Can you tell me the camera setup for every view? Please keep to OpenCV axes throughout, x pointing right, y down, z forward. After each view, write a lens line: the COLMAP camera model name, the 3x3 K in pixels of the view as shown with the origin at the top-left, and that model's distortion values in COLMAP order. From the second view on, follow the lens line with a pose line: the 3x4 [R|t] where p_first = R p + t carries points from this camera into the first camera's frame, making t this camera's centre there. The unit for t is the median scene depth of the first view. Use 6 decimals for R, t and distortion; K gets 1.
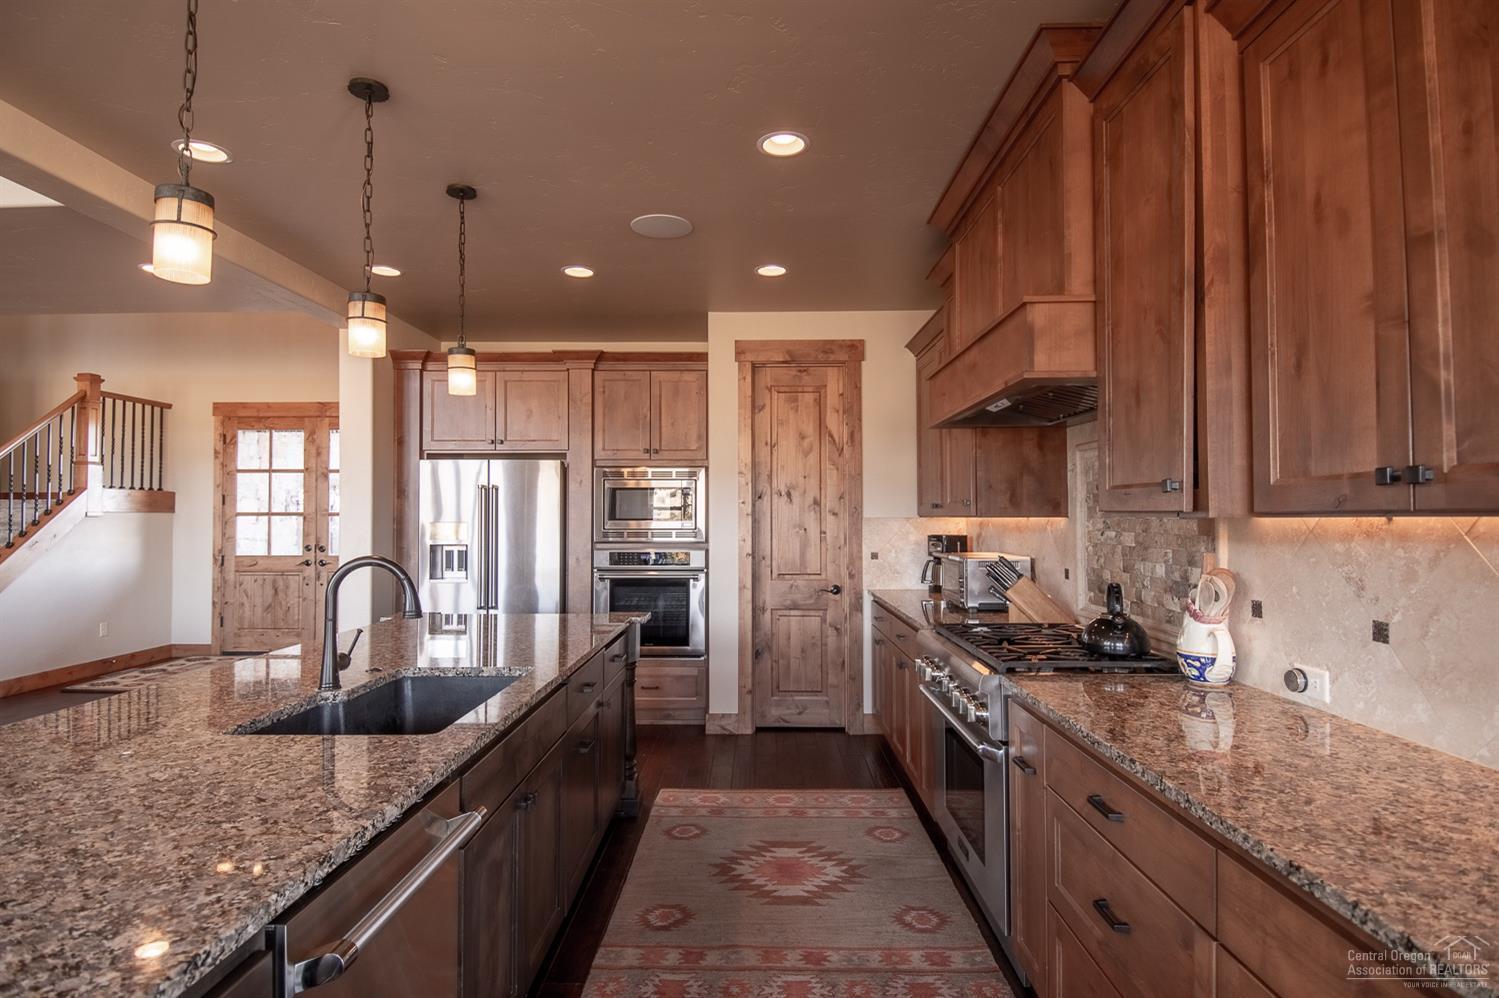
lens RADIAL K [[782.3, 0, 741.5], [0, 782.3, 496.4], [0, 0, 1]] dist [0.053228, -0.050253]
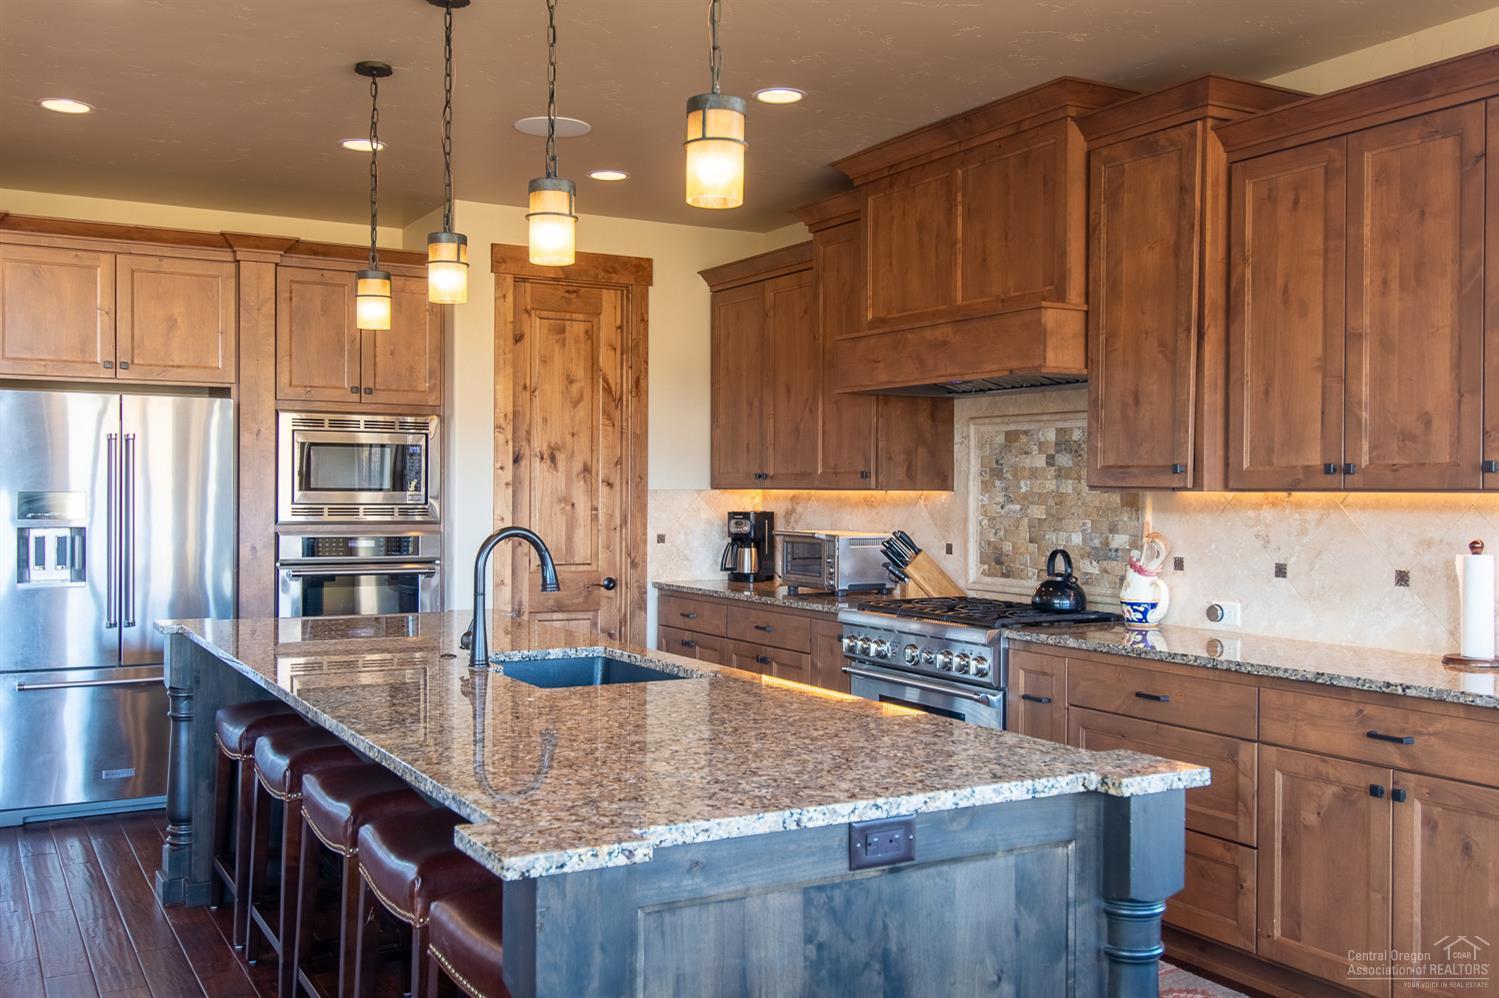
lens RADIAL K [[1430.6, 0, 749.5], [0, 1430.6, 499.0], [0, 0, 1]] dist [0.040203, 0.001386]
pose [[0.862572, 0.003885, 0.505920, -0.883246], [-0.020951, 0.999387, 0.028045, -0.009873], [-0.505501, -0.034790, 0.862124, -0.505712]]
